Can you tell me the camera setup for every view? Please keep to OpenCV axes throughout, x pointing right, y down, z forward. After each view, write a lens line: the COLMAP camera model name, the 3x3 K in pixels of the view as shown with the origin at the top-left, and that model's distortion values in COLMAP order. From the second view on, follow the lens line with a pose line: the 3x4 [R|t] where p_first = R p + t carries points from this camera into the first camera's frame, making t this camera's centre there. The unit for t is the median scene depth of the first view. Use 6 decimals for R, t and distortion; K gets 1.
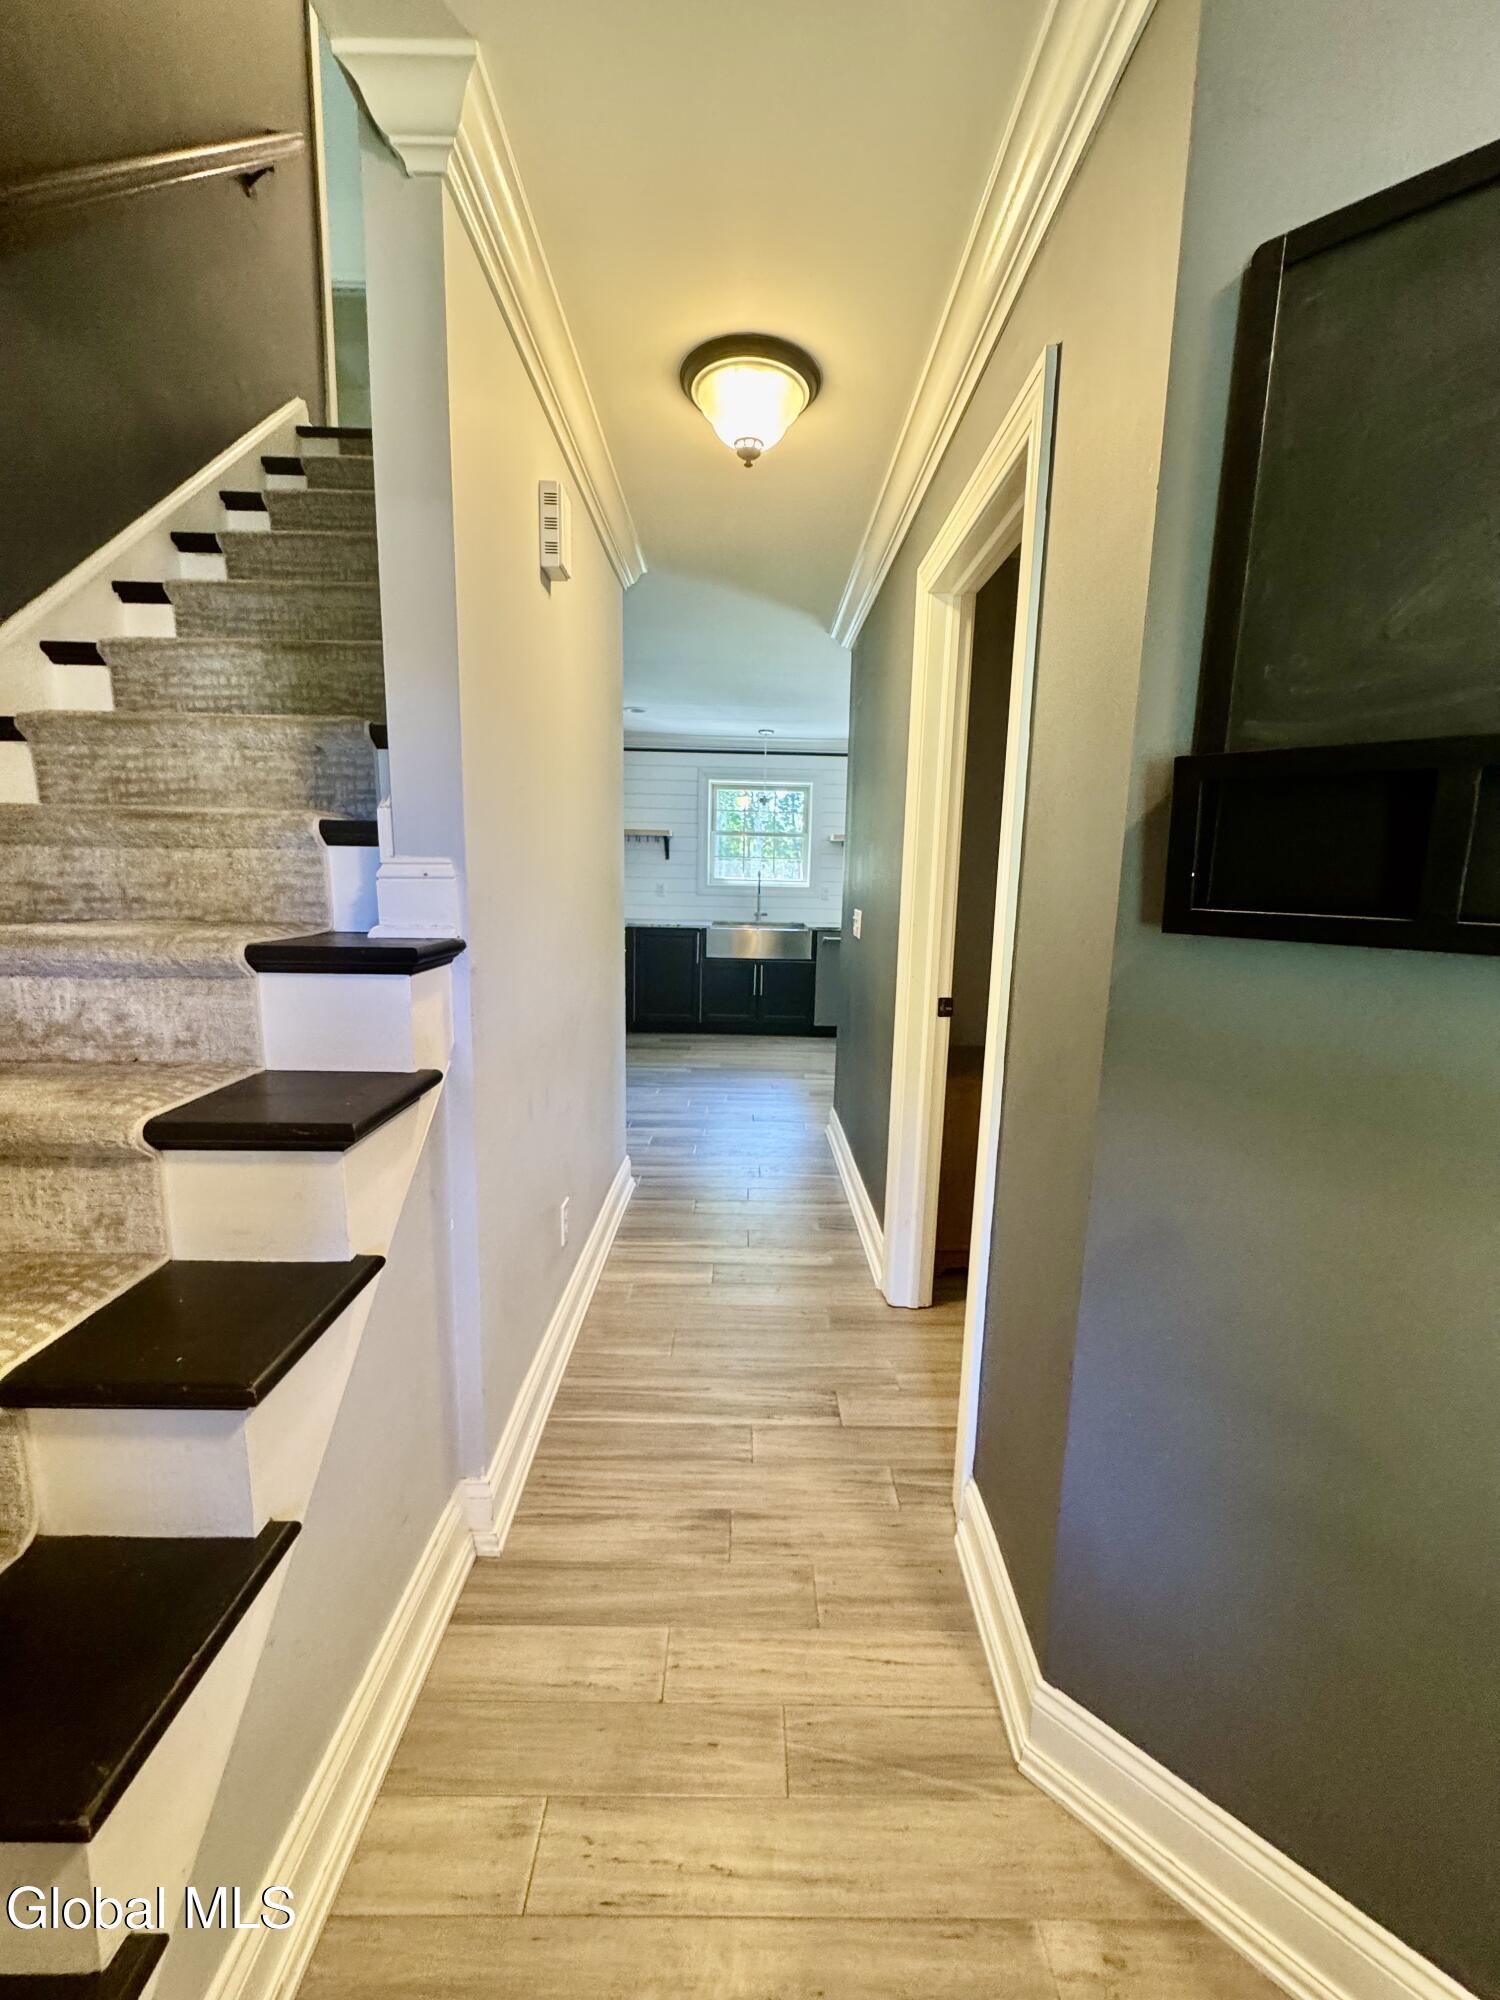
lens RADIAL K [[798.7, 0, 750.0], [0, 798.7, 1000.0], [0, 0, 1]] dist [-0.002641, 0.000346]
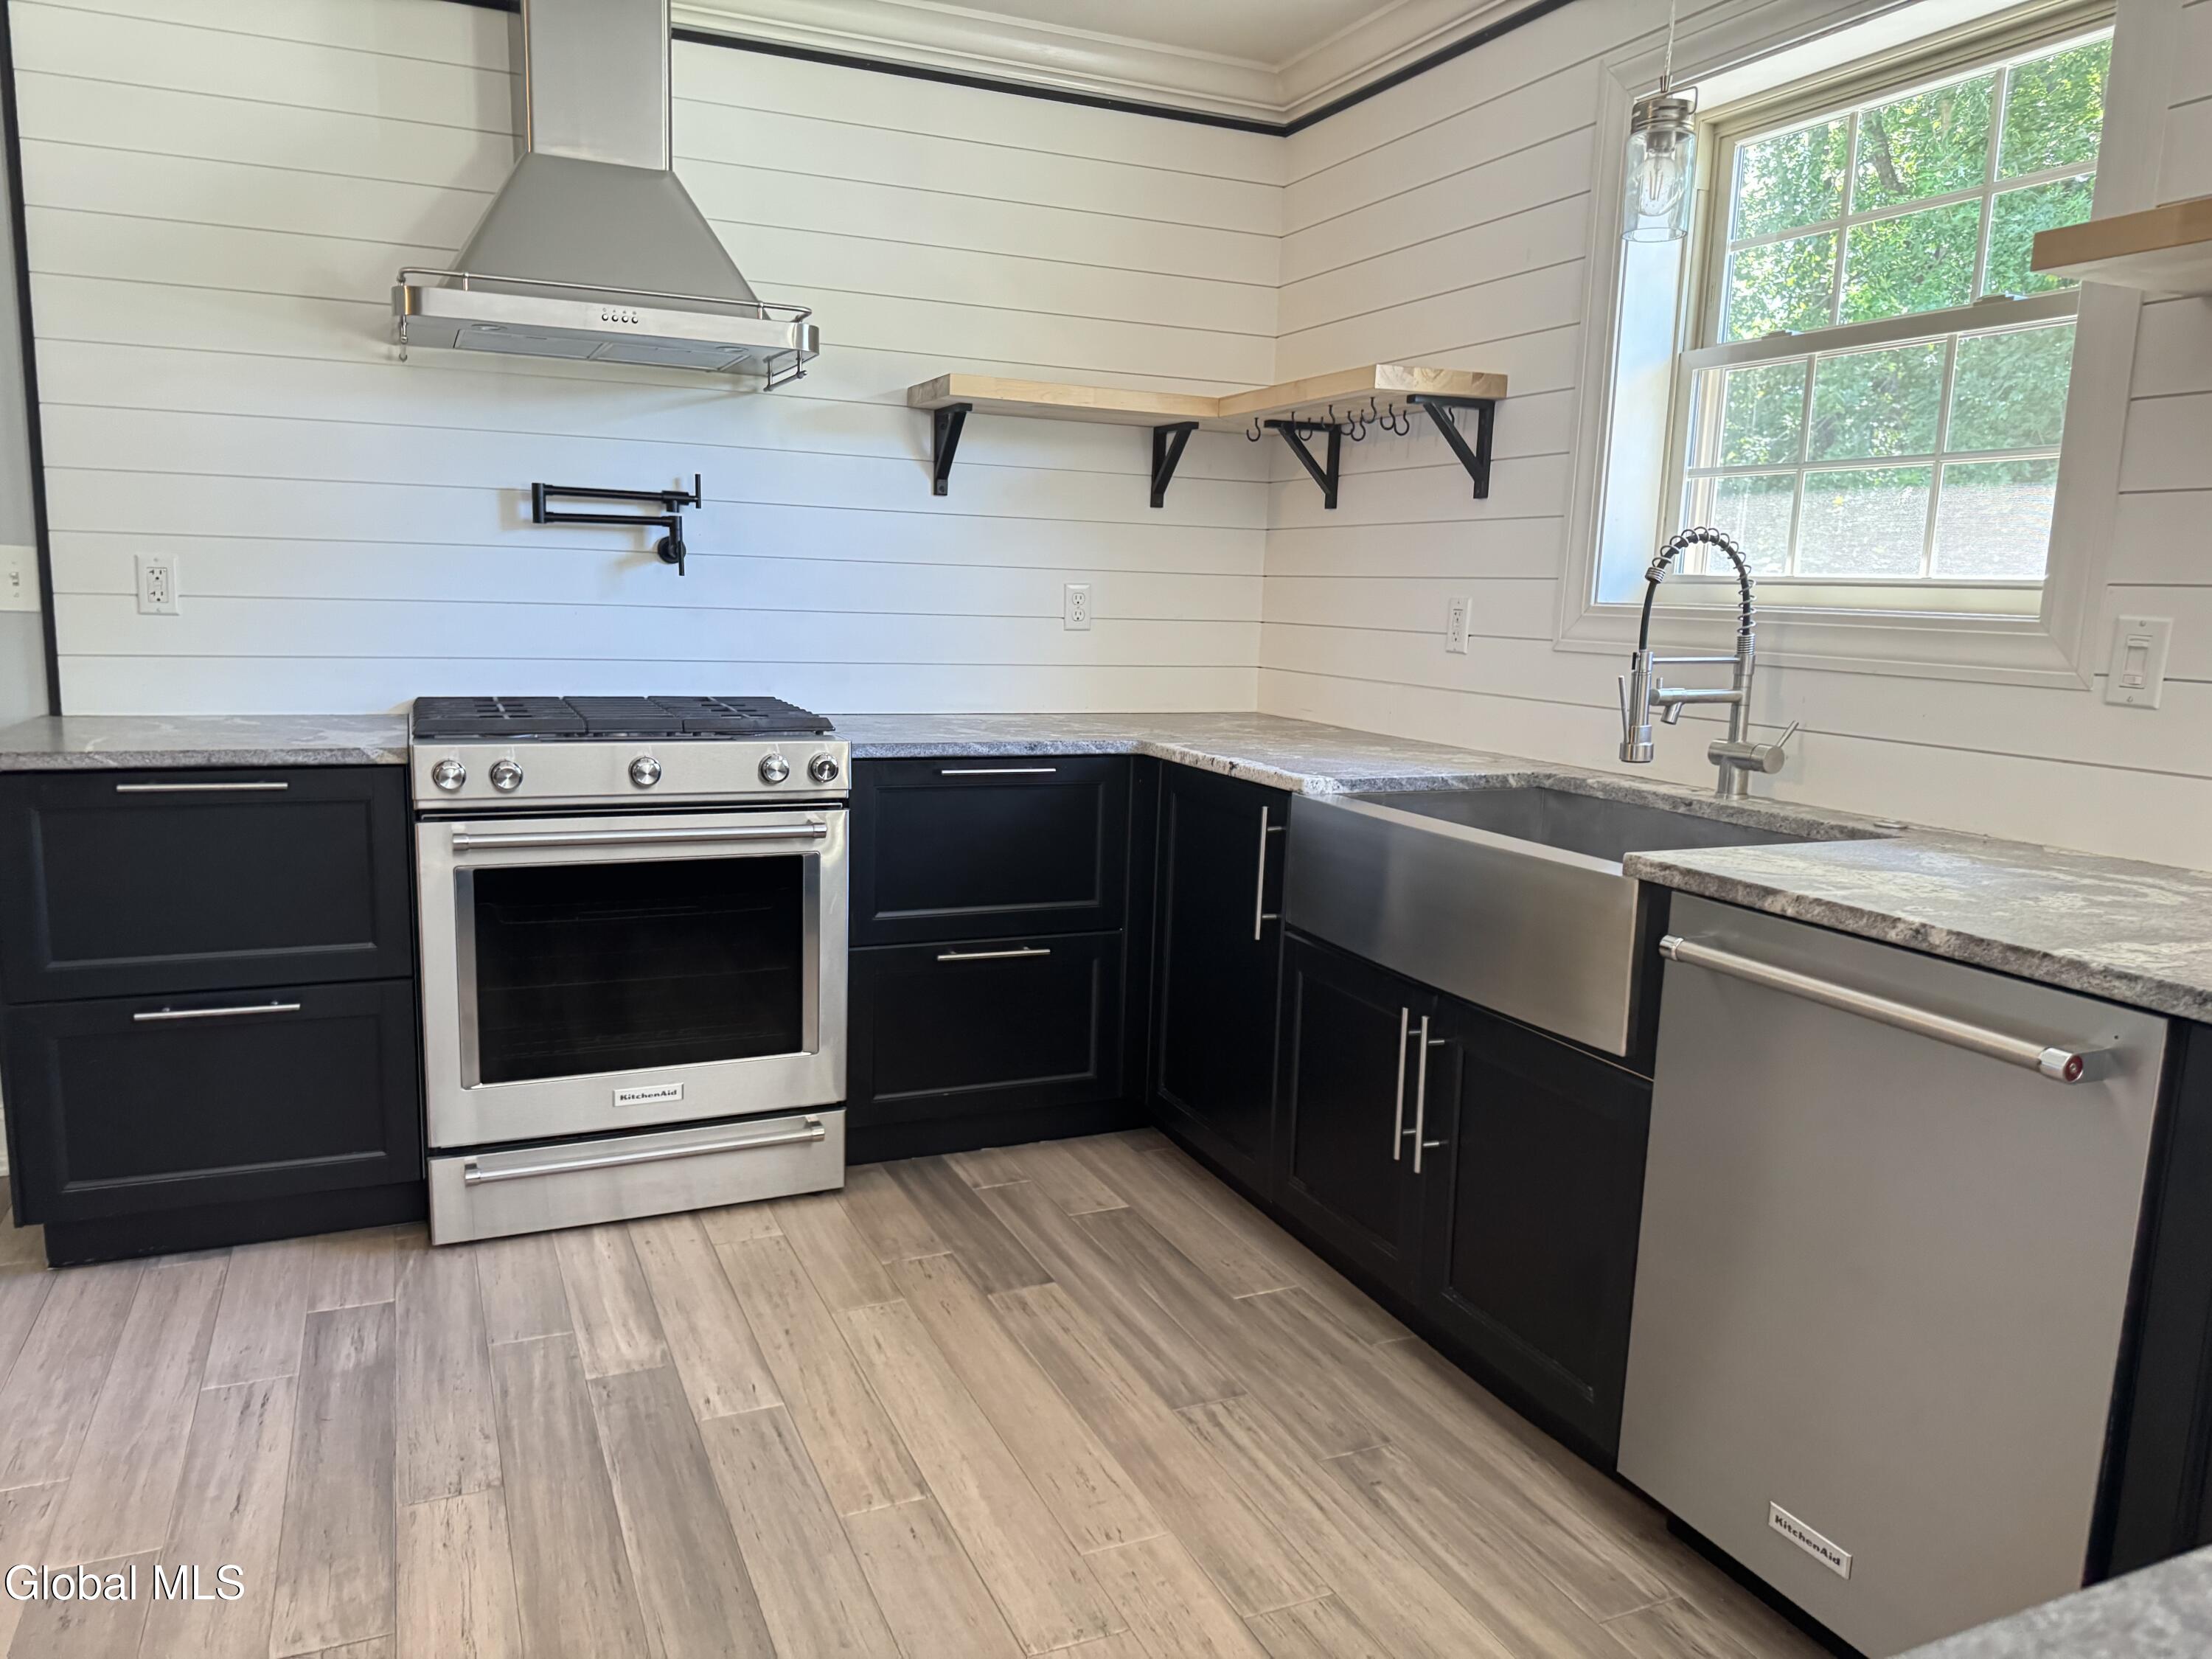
lens RADIAL K [[1557.9, 0, 1107.4], [0, 1557.9, 837.9], [0, 0, 1]] dist [0.094830, -0.145718]
pose [[0.405205, 0.135715, -0.904096, 0.305905], [-0.163599, 0.983722, 0.074345, -0.097895], [0.899469, 0.117785, 0.420812, 0.752115]]
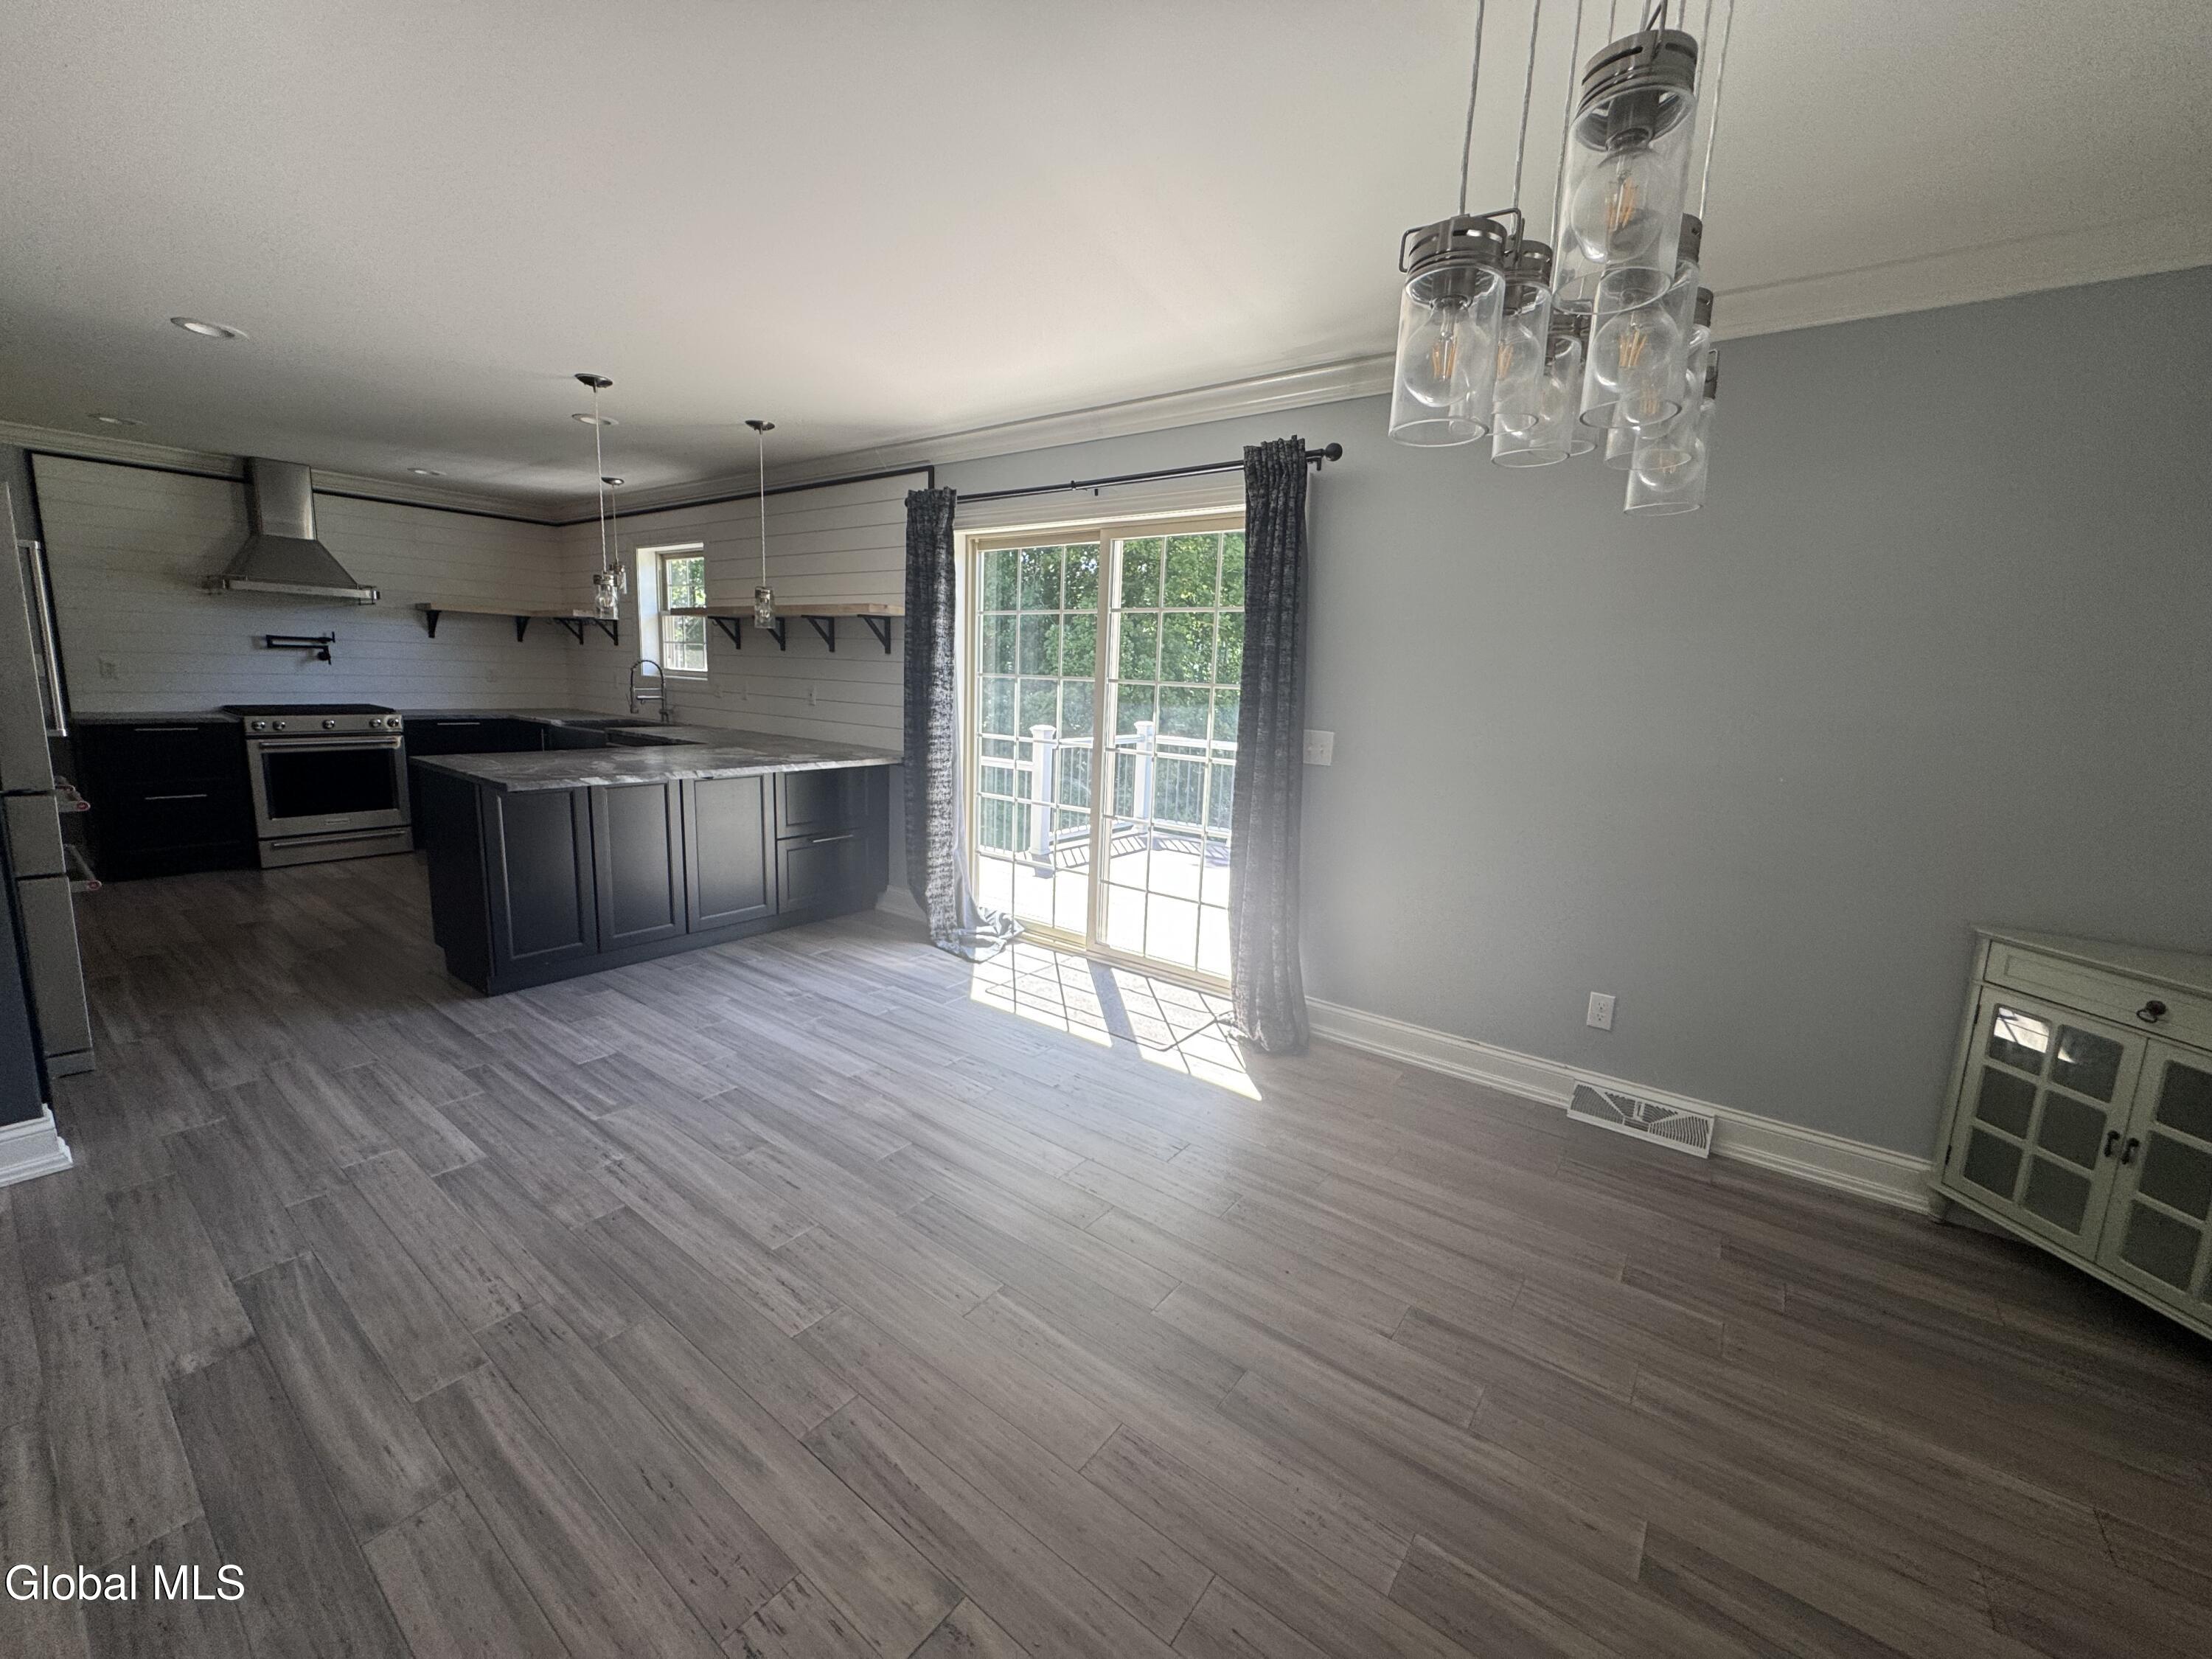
lens RADIAL K [[883.4, 0, 1105.4], [0, 883.4, 822.0], [0, 0, 1]] dist [-0.002641, 0.000346]
pose [[0.797328, 0.108942, -0.593633, 0.952994], [-0.115135, 0.992967, 0.027585, -0.078150], [0.592463, 0.046353, 0.804263, 0.585883]]
